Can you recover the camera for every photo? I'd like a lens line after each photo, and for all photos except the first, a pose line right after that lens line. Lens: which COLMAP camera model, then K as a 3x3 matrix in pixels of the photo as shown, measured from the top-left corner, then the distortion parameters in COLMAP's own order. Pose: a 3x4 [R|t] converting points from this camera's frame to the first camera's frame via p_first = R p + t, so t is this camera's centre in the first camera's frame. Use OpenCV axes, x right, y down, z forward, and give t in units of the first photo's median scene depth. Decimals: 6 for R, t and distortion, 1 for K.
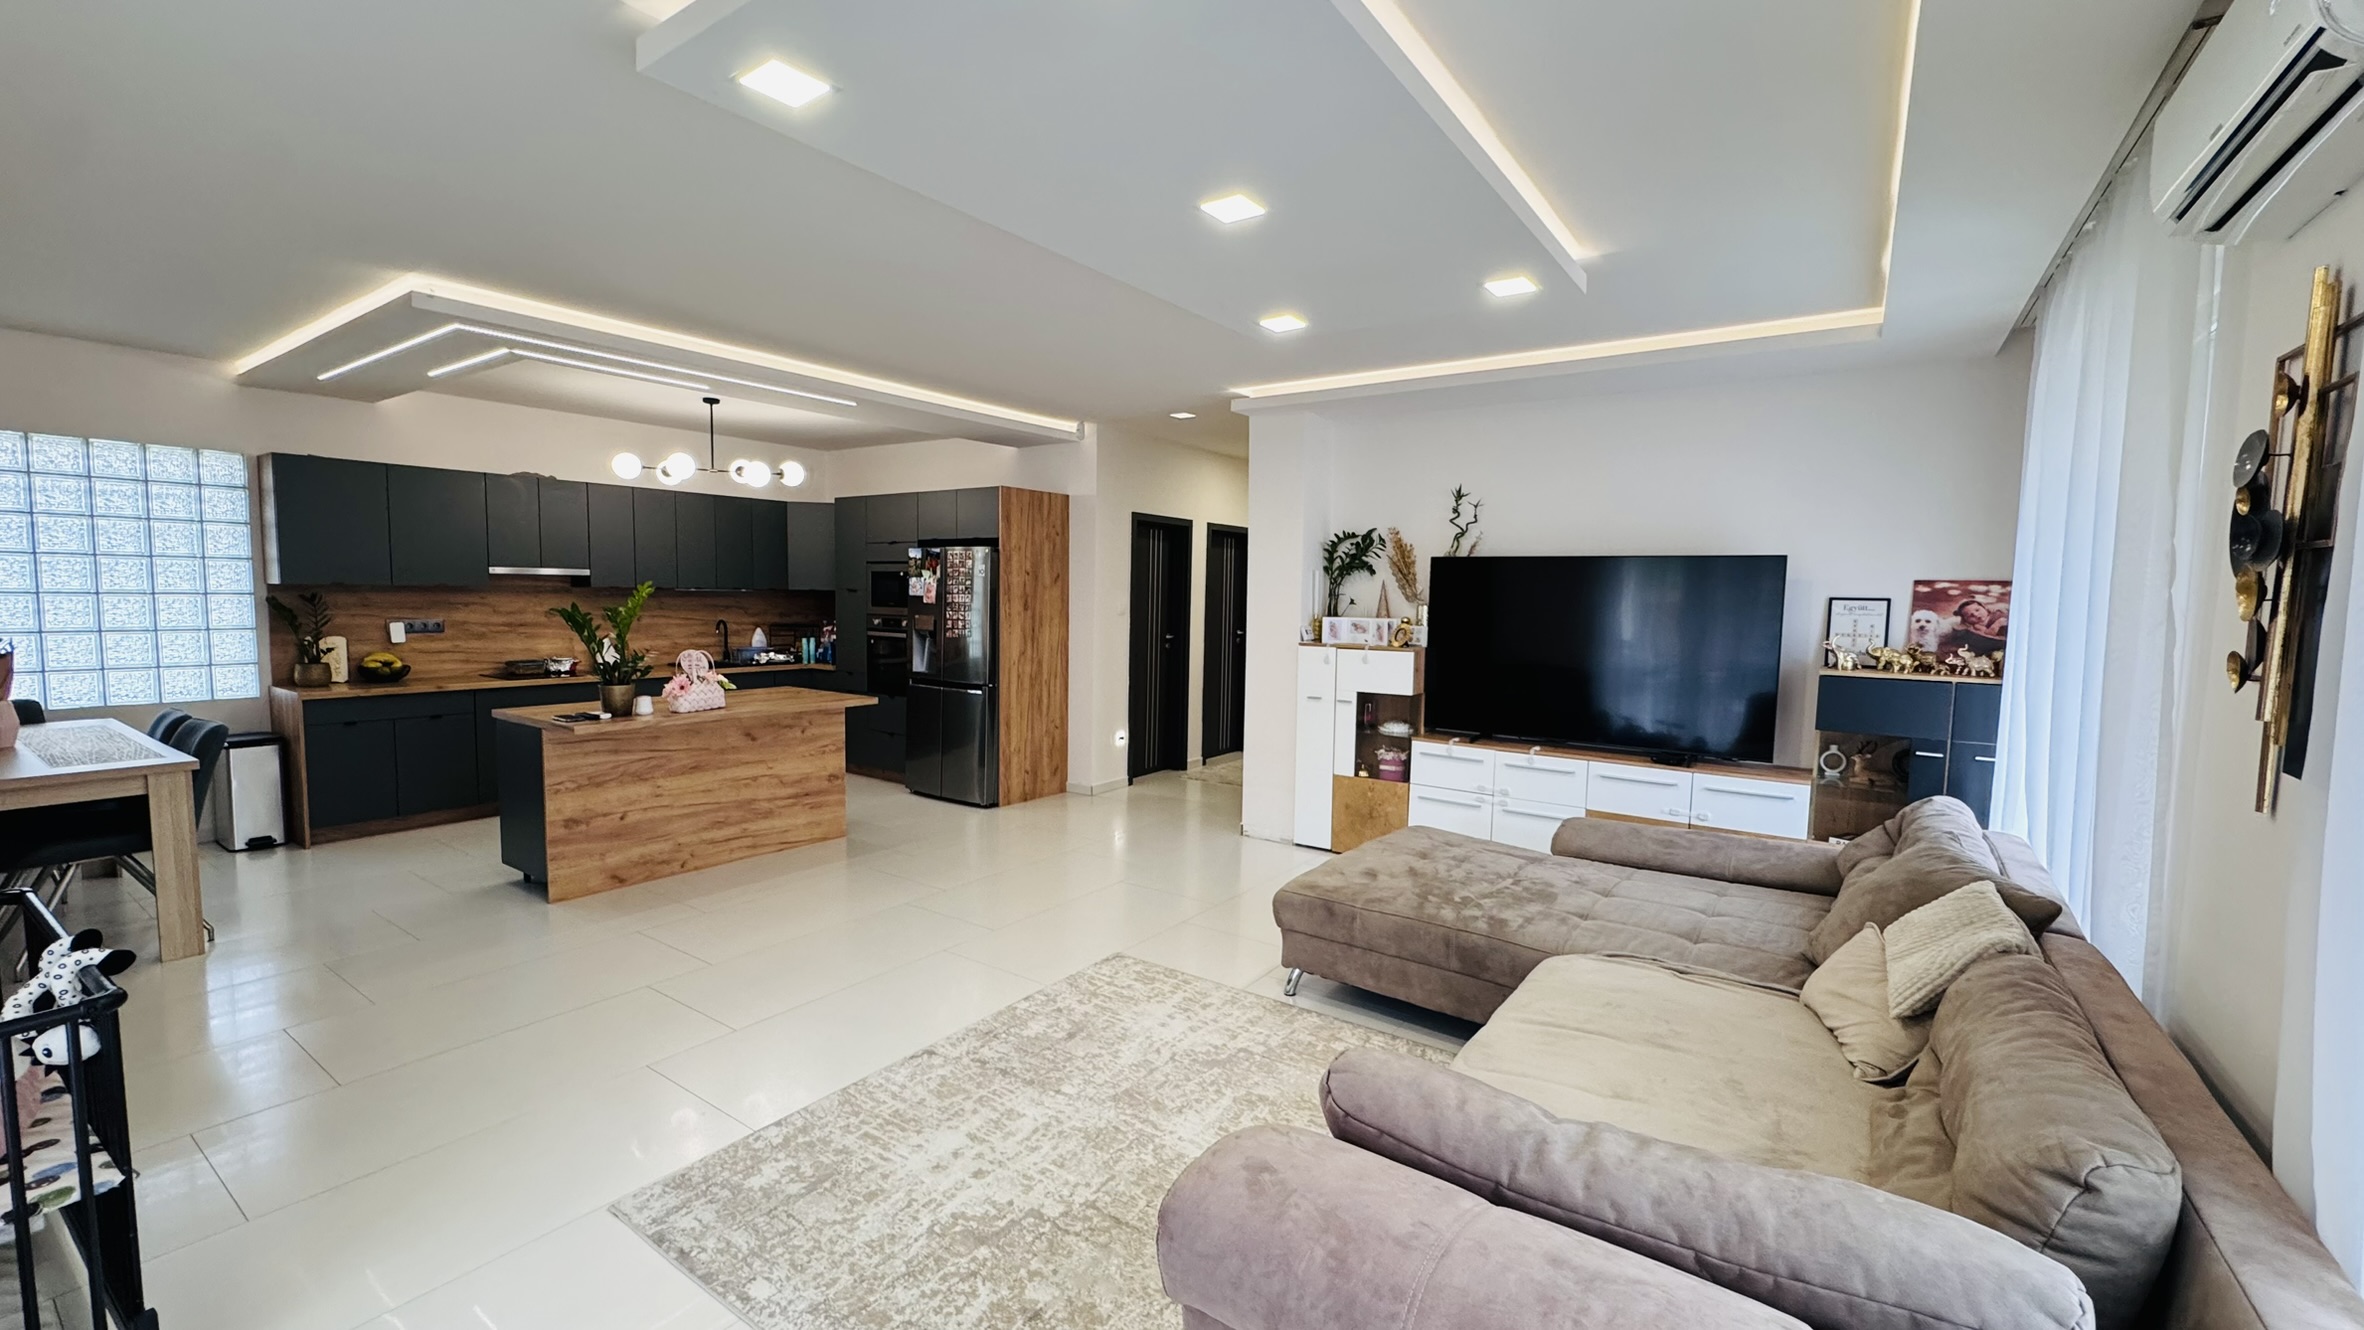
lens RADIAL K [[942.6, 0, 1176.5], [0, 942.6, 666.2], [0, 0, 1]] dist [-0.001798, 0.000432]
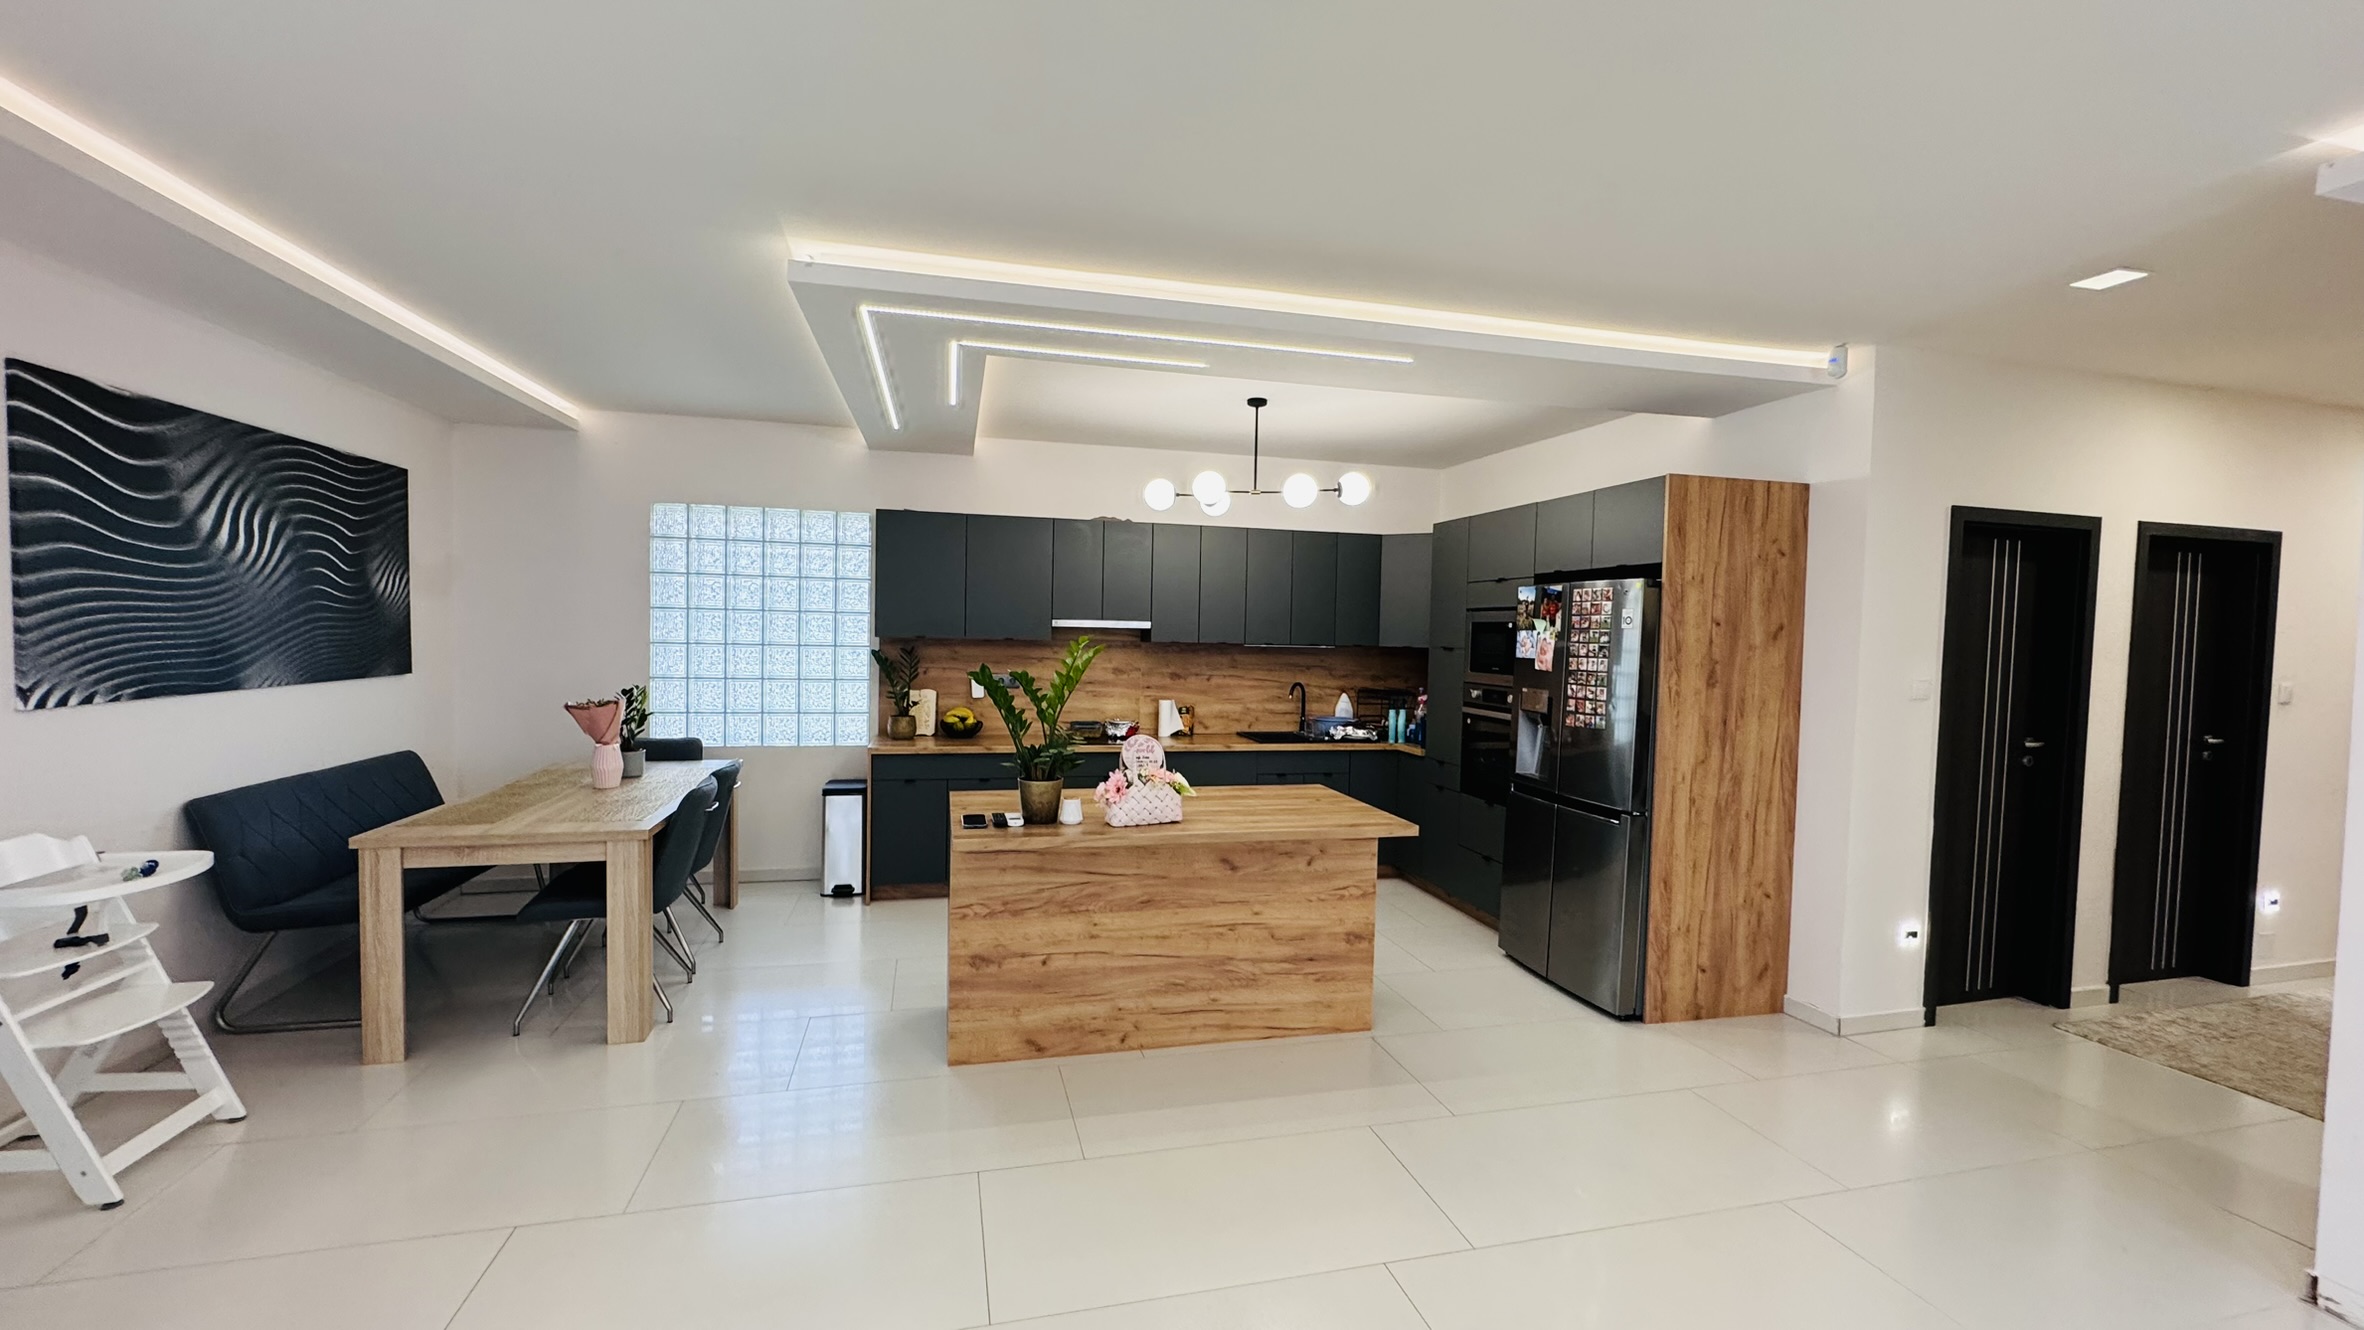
lens RADIAL K [[942.6, 0, 1176.5], [0, 942.6, 666.2], [0, 0, 1]] dist [-0.001798, 0.000432]
pose [[0.757151, 0.023744, -0.652809, -0.034802], [-0.060913, 0.997551, -0.034365, -0.035506], [0.650394, 0.065784, 0.756743, 0.383880]]
